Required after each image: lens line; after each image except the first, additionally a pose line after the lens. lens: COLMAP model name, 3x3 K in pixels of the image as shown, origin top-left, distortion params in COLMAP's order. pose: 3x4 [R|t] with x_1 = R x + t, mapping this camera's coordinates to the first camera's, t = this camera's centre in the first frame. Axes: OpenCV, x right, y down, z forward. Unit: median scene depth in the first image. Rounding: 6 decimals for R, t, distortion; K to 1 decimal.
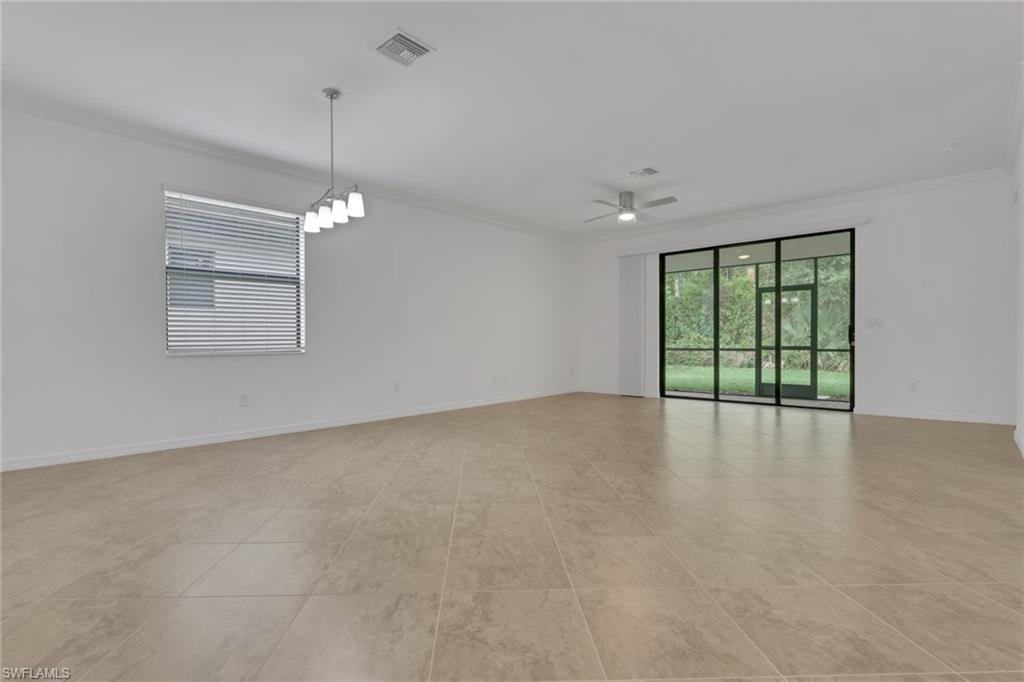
lens RADIAL K [[467.4, 0, 506.1], [0, 467.4, 340.4], [0, 0, 1]] dist [-0.002583, -0.000069]
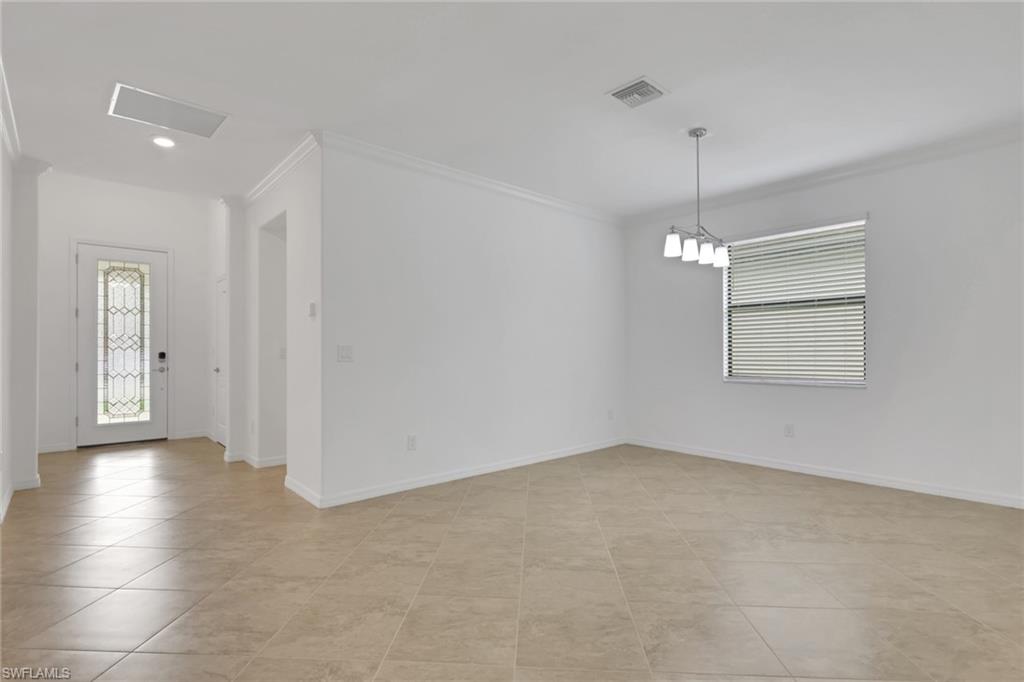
lens RADIAL K [[493.7, 0, 512.2], [0, 493.7, 351.9], [0, 0, 1]] dist [-0.013405, -0.000663]
pose [[-0.067538, 0.003795, -0.997709, 0.411341], [0.000358, 0.999993, 0.003780, -0.034686], [0.997717, -0.000102, -0.067539, 0.386976]]
